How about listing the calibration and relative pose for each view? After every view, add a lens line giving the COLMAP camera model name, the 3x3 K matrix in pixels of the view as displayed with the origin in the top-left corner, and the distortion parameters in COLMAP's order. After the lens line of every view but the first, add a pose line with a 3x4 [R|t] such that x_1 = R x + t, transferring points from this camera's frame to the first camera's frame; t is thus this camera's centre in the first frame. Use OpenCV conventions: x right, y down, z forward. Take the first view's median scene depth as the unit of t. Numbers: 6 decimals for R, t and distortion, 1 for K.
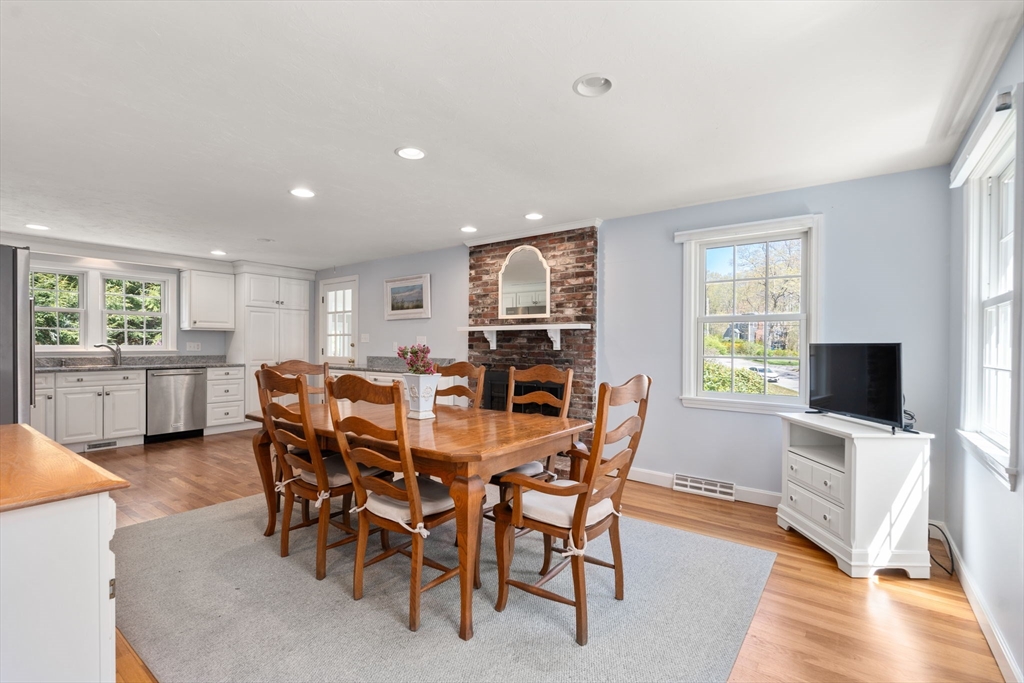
lens RADIAL K [[457.8, 0, 514.8], [0, 457.8, 346.1], [0, 0, 1]] dist [-0.000671, -0.000044]
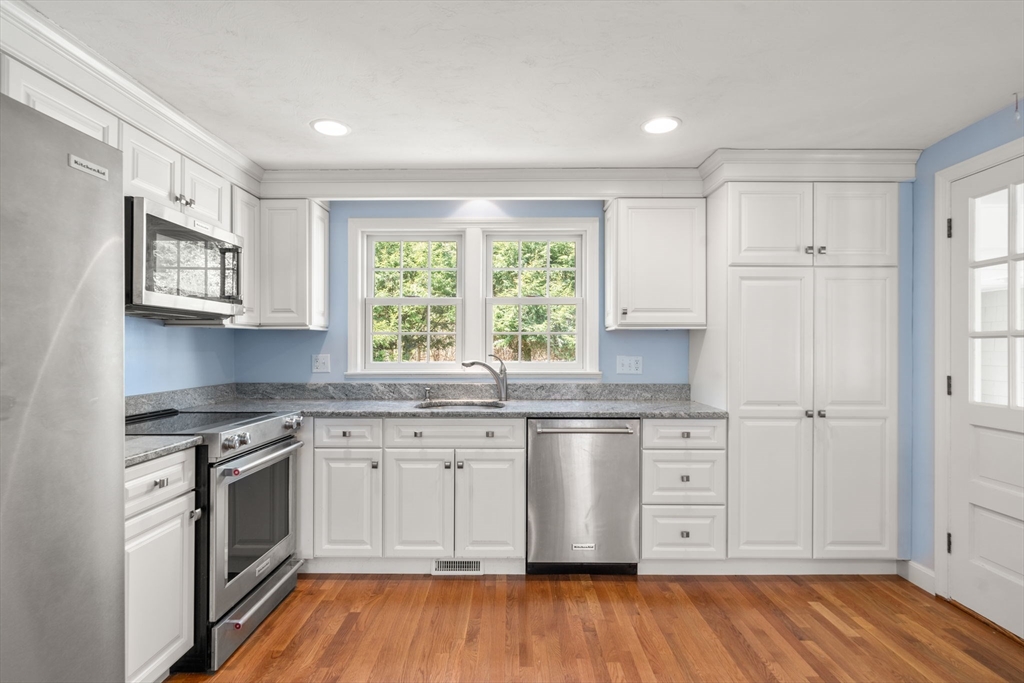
lens RADIAL K [[526.6, 0, 512.4], [0, 526.6, 346.6], [0, 0, 1]] dist [0.000428, 0.000579]
pose [[0.593358, -0.002439, -0.804935, -0.352629], [-0.002584, 0.999984, -0.004935, -0.015825], [0.804934, 0.005008, 0.593343, 0.613477]]
